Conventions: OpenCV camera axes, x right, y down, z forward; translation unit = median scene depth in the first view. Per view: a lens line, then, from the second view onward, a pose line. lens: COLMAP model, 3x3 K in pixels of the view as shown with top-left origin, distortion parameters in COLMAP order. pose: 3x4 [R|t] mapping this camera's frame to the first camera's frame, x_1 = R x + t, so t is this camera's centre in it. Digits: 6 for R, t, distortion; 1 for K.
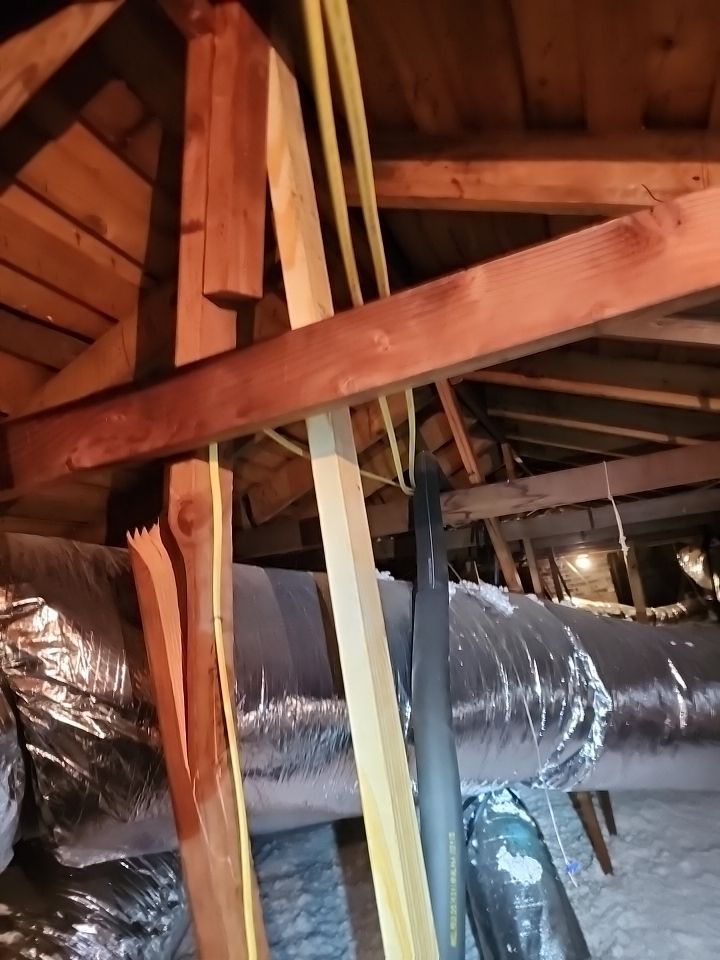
lens RADIAL K [[638.9, 0, 360.2], [0, 638.9, 483.3], [0, 0, 1]] dist [0.025244, -0.034489]
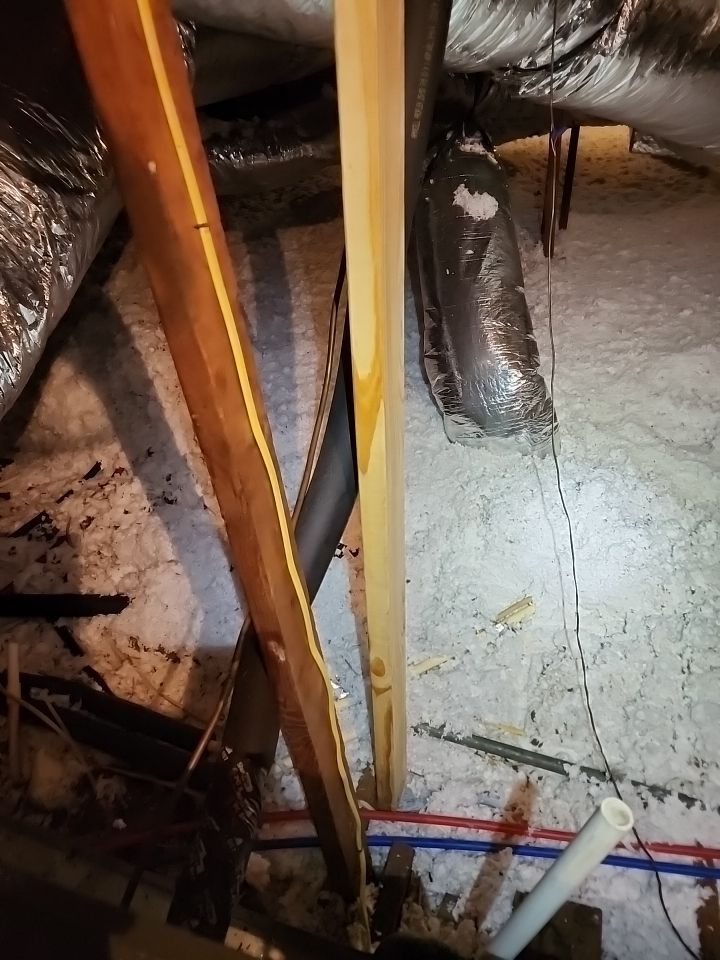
lens RADIAL K [[638.9, 0, 358.8], [0, 638.9, 480.9], [0, 0, 1]] dist [0.025244, -0.034489]
pose [[0.991491, 0.078560, 0.103797, 0.014925], [-0.129542, 0.674002, 0.727283, 0.259990], [-0.012824, -0.734540, 0.678444, 0.074899]]
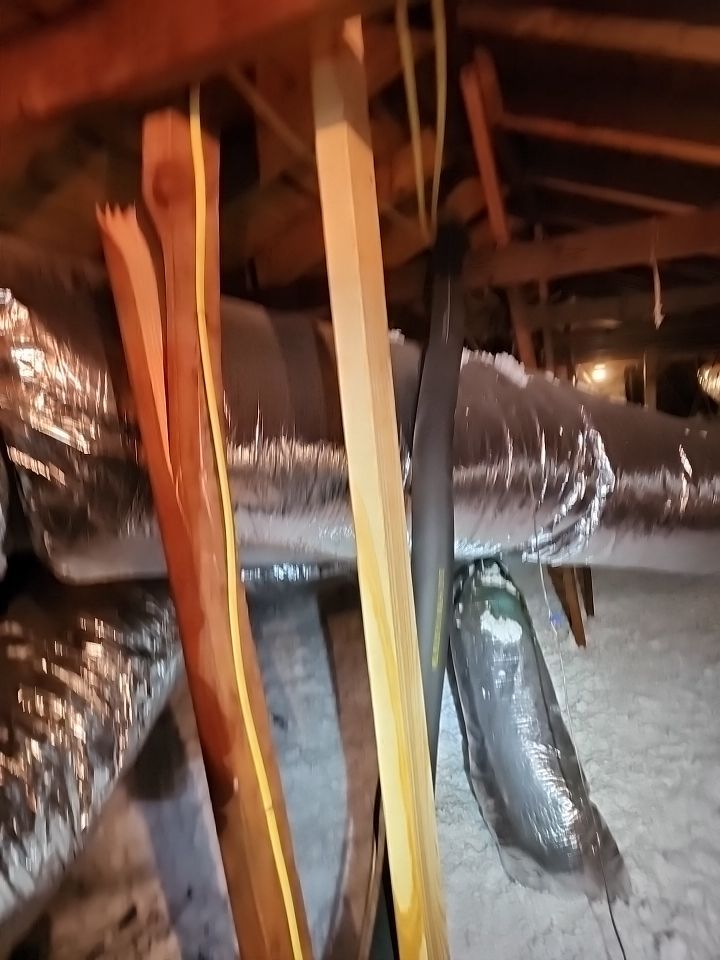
lens RADIAL K [[638.9, 0, 359.0], [0, 638.9, 471.4], [0, 0, 1]] dist [0.025244, -0.034489]
pose [[0.998042, 0.061821, -0.009476, 0.008525], [-0.056900, 0.960412, 0.272711, 0.089573], [0.025960, -0.271638, 0.962049, 0.051766]]
